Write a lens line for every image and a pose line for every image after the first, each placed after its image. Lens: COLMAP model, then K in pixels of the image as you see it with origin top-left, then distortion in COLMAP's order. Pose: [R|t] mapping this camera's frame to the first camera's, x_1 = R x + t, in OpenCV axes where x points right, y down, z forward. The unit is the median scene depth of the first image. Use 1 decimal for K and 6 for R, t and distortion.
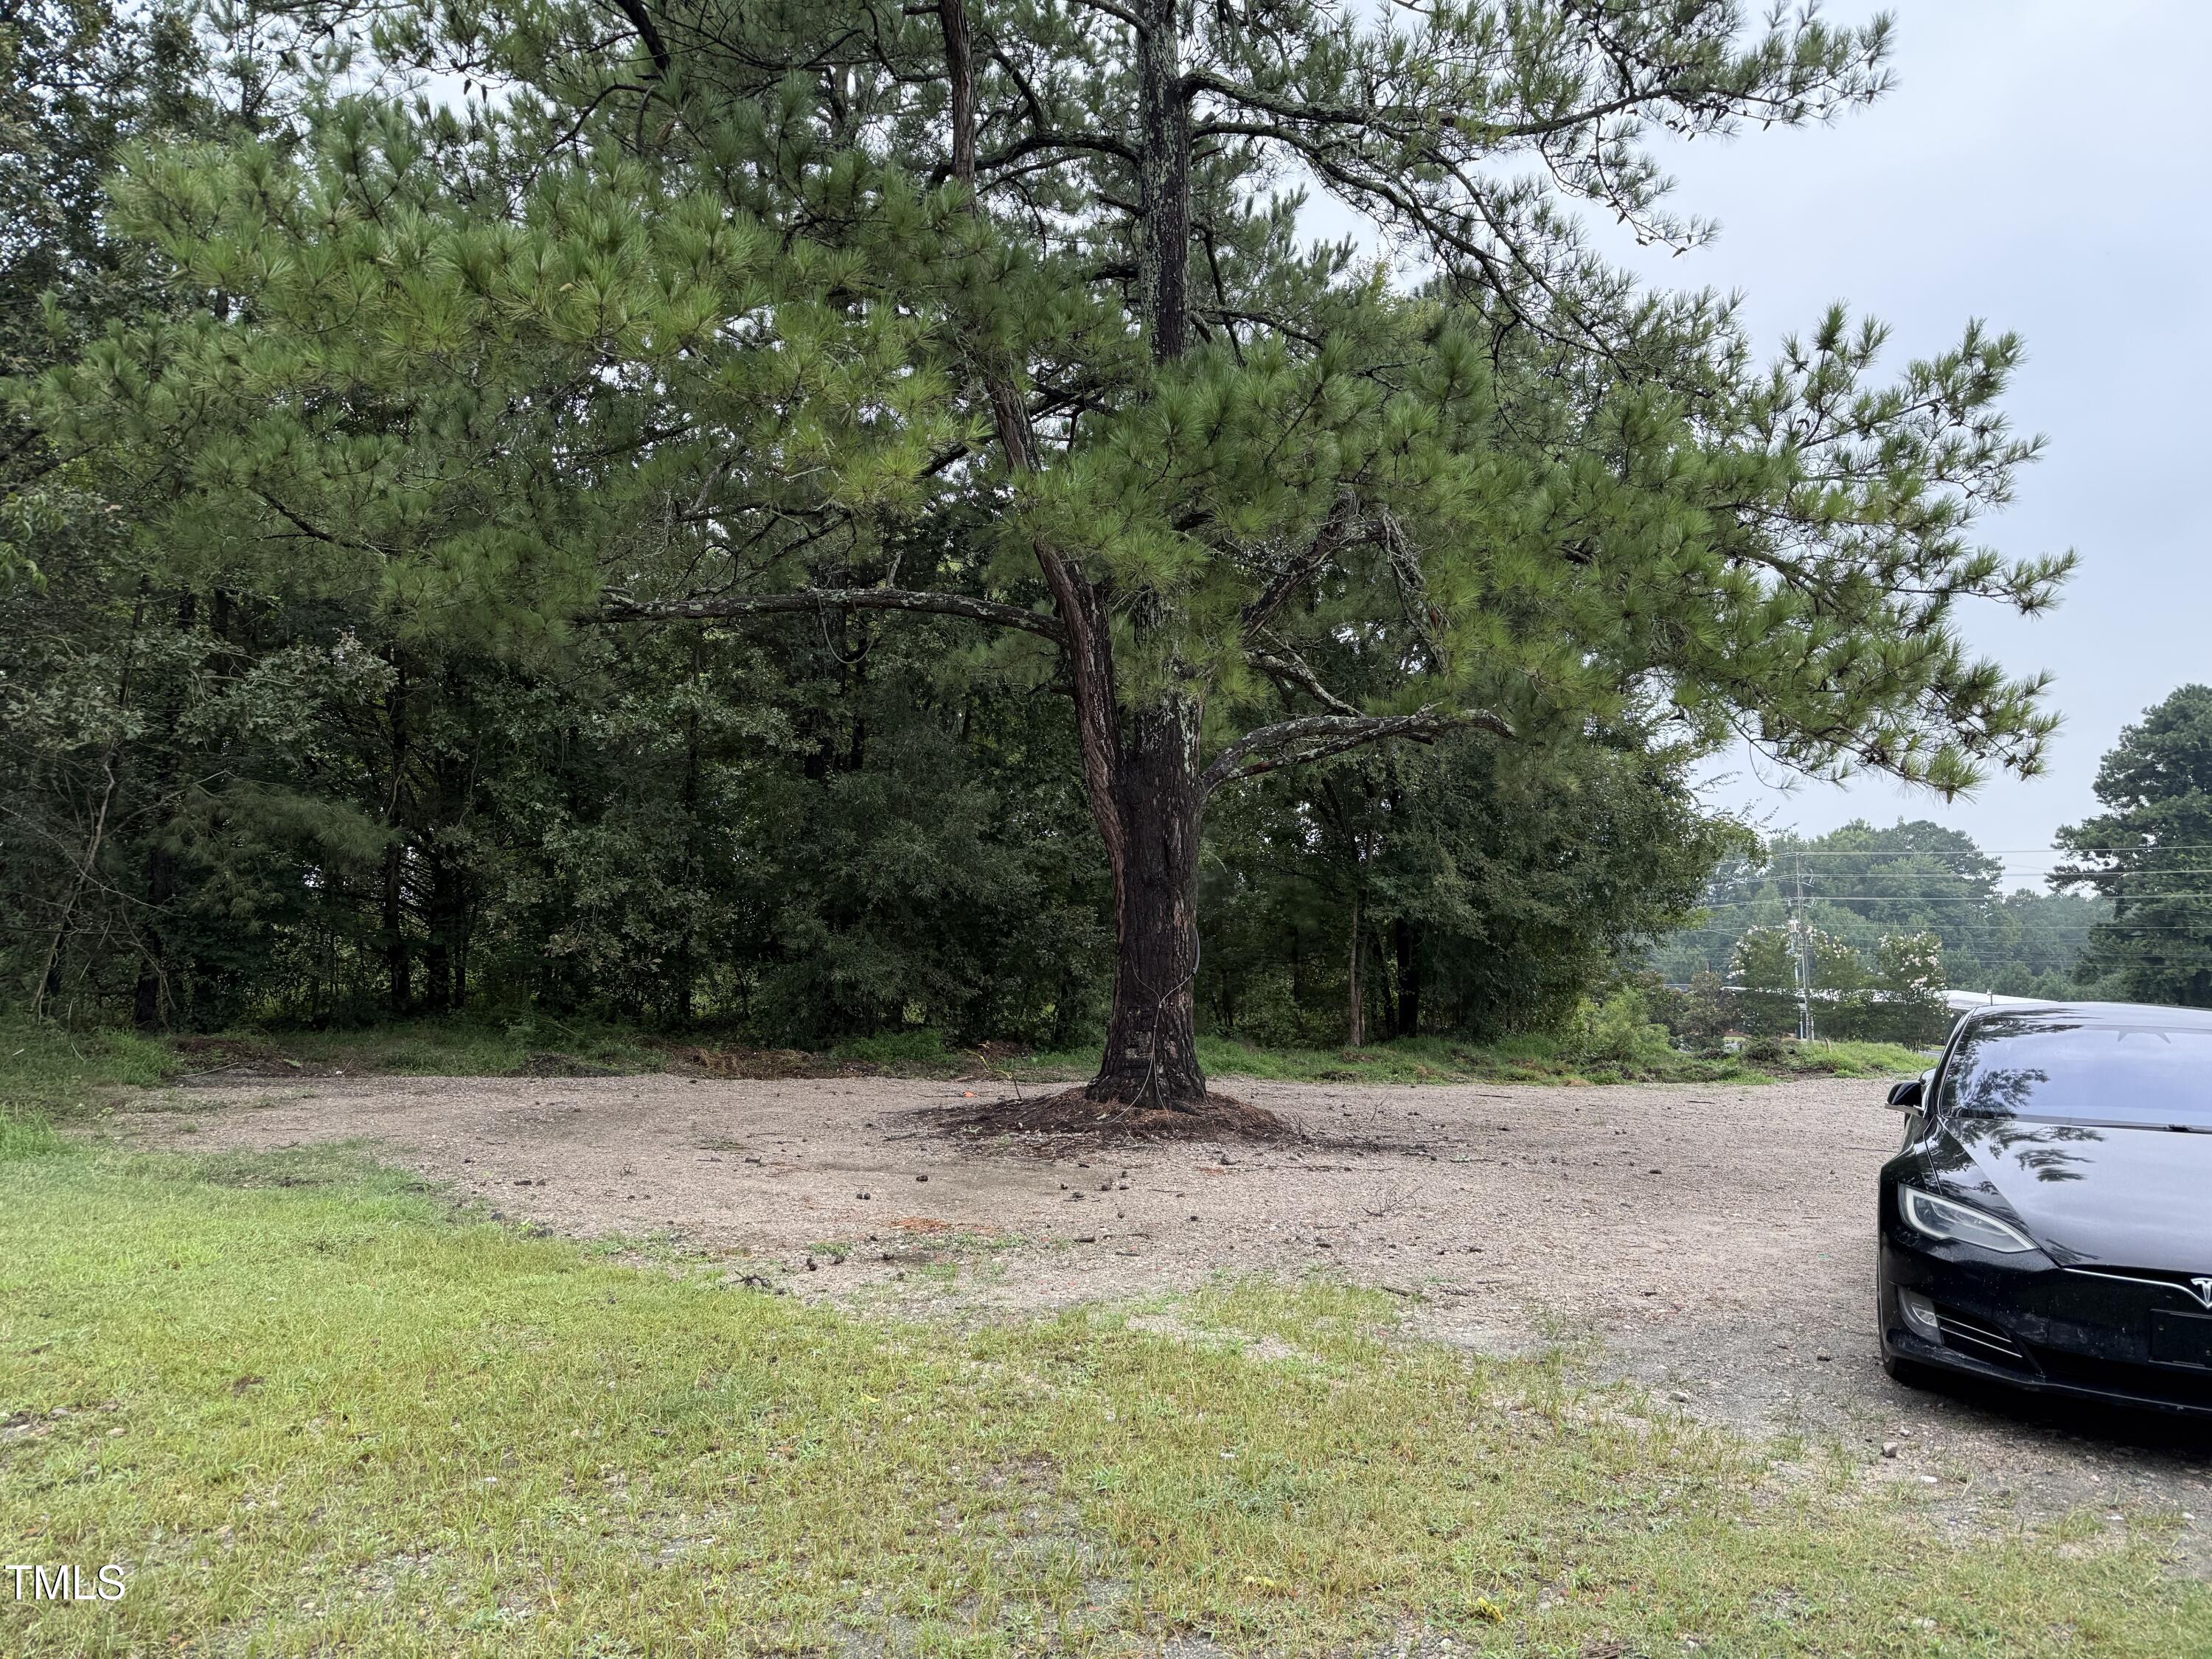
lens RADIAL K [[1487.3, 0, 1106.0], [0, 1487.3, 829.5], [0, 0, 1]] dist [0.002972, -0.052326]
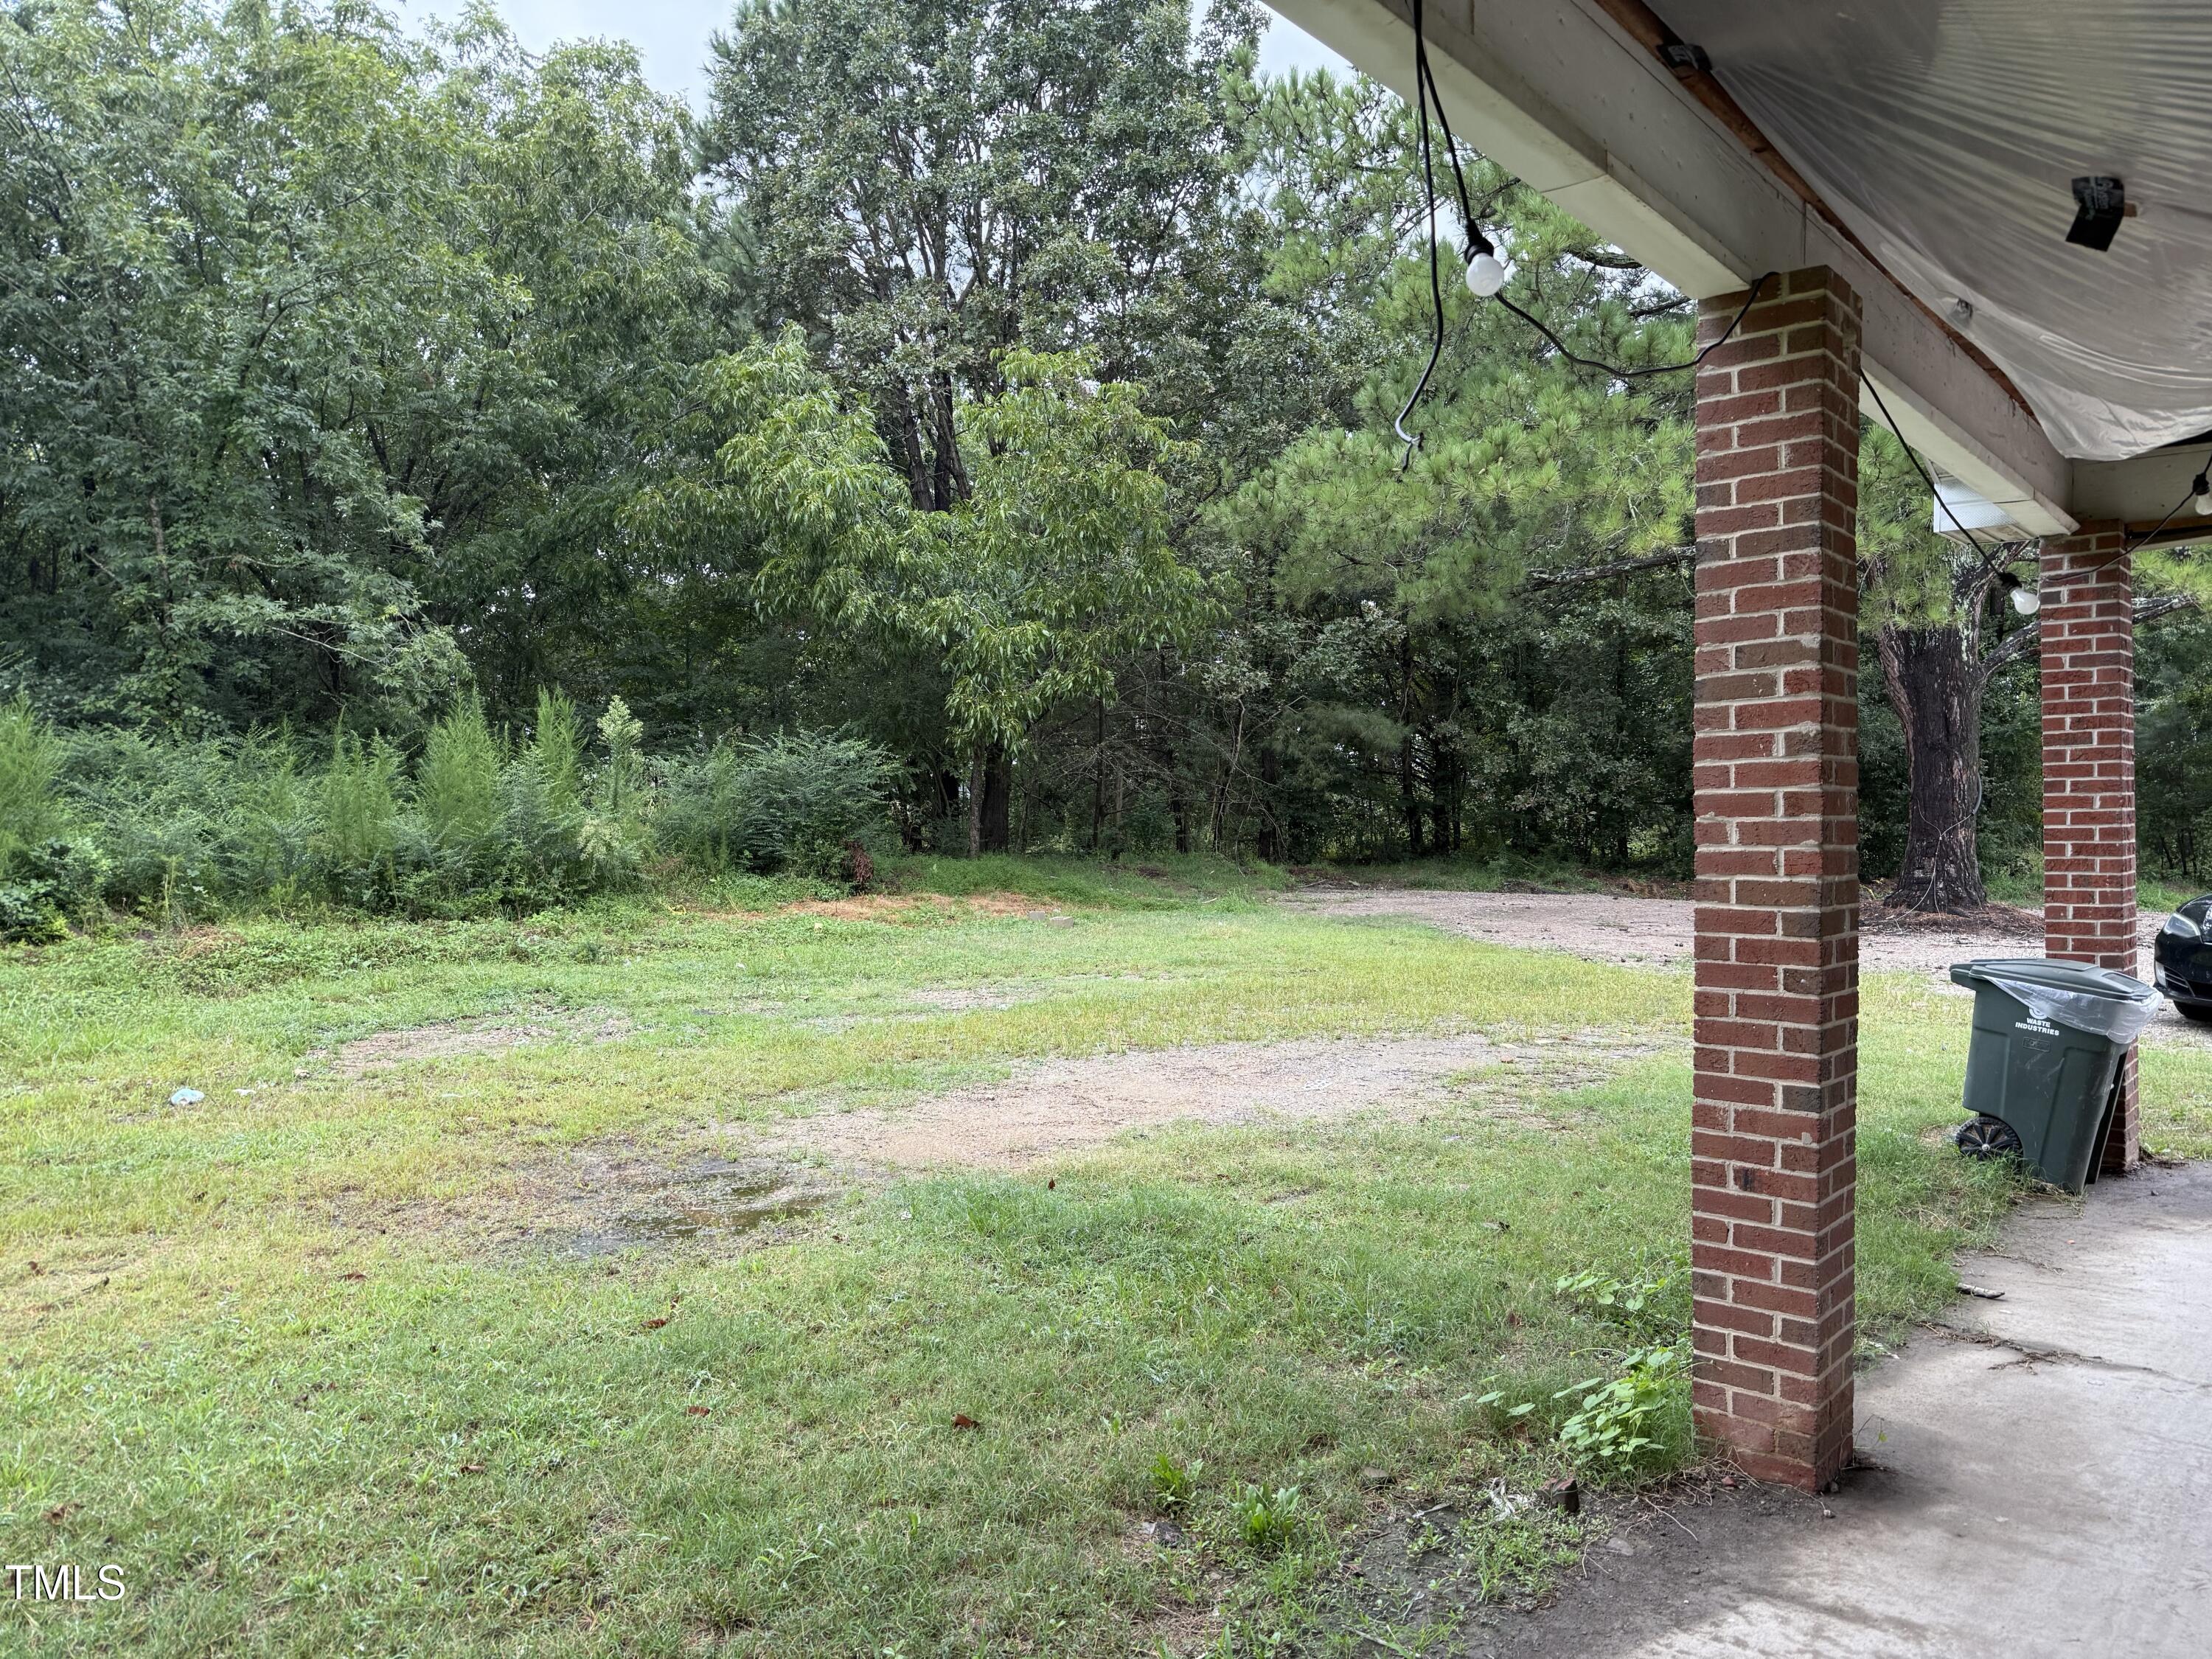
lens RADIAL K [[1487.3, 0, 1106.0], [0, 1487.3, 829.5], [0, 0, 1]] dist [0.002972, -0.052326]
pose [[0.799538, -0.011268, -0.600510, 0.165782], [0.068421, 0.995024, 0.072428, -0.026635], [0.596706, -0.098997, 0.796330, -0.362901]]
